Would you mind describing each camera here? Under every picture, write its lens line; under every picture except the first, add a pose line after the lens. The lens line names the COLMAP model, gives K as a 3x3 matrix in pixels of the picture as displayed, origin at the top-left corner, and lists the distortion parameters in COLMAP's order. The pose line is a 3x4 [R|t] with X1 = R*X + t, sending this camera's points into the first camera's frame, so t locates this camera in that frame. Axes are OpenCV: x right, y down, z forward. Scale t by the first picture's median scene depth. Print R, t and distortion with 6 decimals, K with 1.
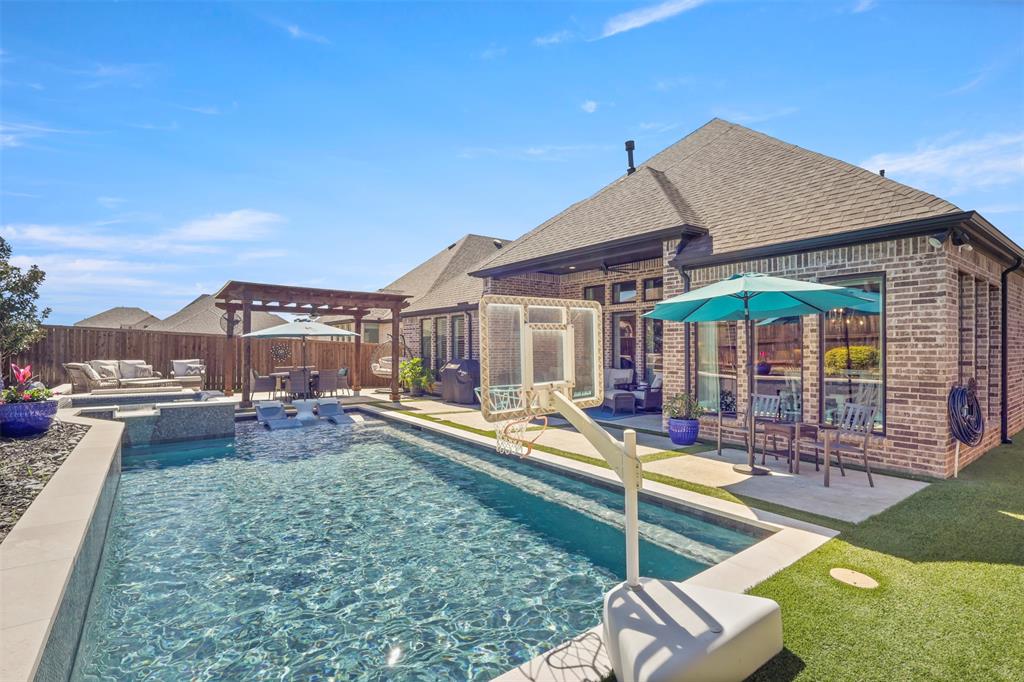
lens RADIAL K [[477.6, 0, 504.5], [0, 477.6, 345.0], [0, 0, 1]] dist [-0.002874, 0.000351]
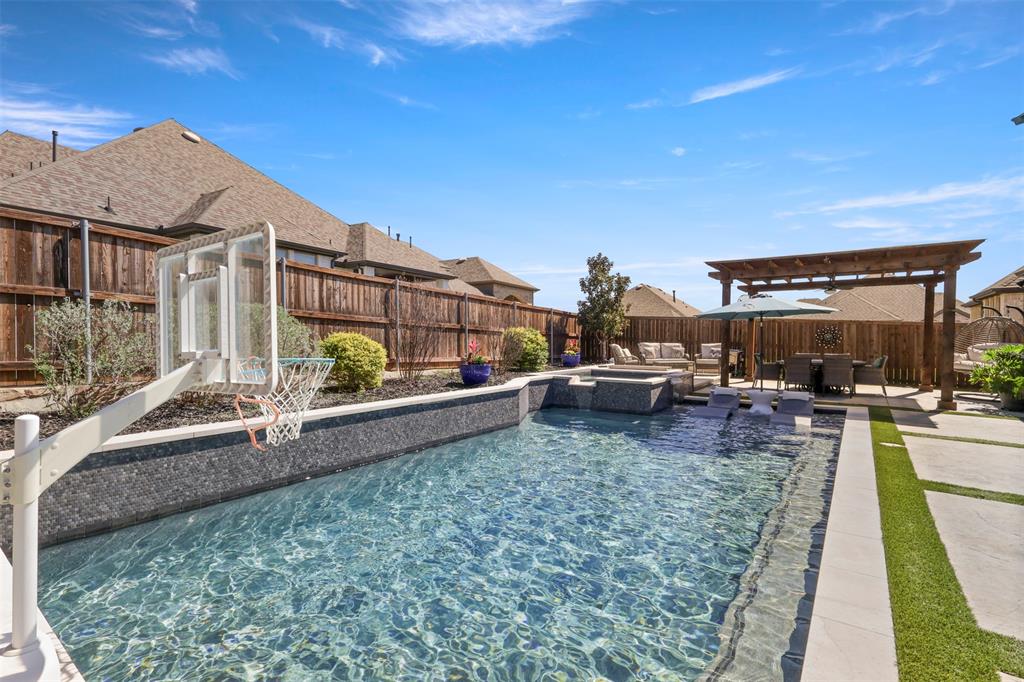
lens RADIAL K [[477.6, 0, 505.5], [0, 477.6, 347.9], [0, 0, 1]] dist [-0.002874, 0.000351]
pose [[0.278020, 0.018413, -0.960399, 0.231944], [0.010448, 0.999699, 0.022191, 0.013117], [0.960518, -0.016204, 0.277744, 0.284900]]
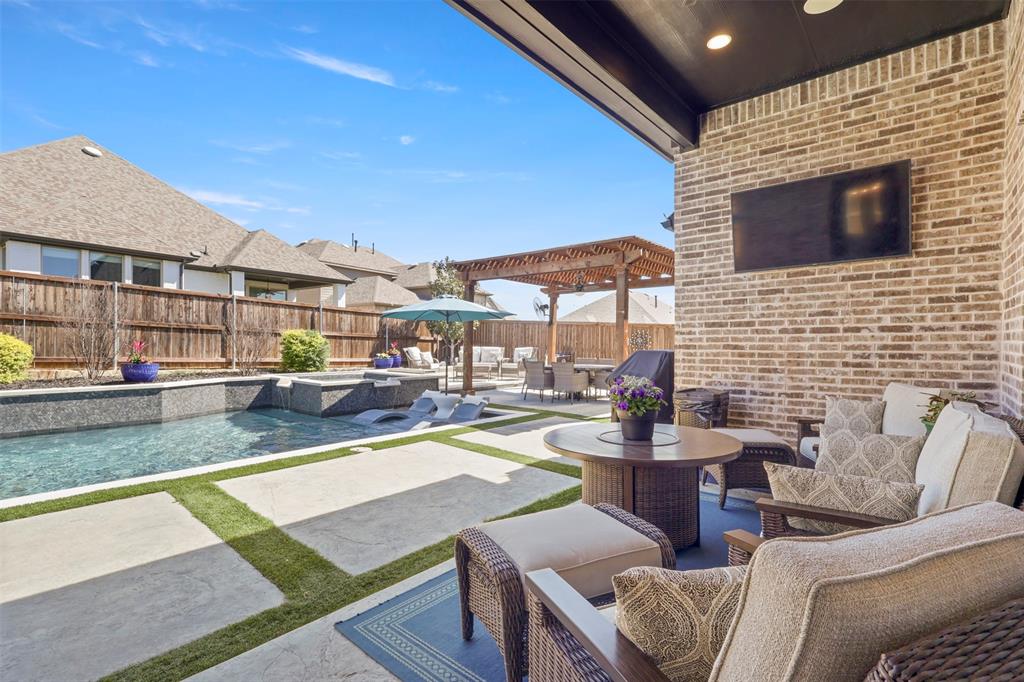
lens RADIAL K [[477.6, 0, 507.9], [0, 477.6, 343.5], [0, 0, 1]] dist [-0.002874, 0.000351]
pose [[0.199869, -0.000802, -0.979822, 0.353076], [0.003545, 0.999994, -0.000095, 0.023688], [0.979816, -0.003454, 0.199870, 0.804310]]
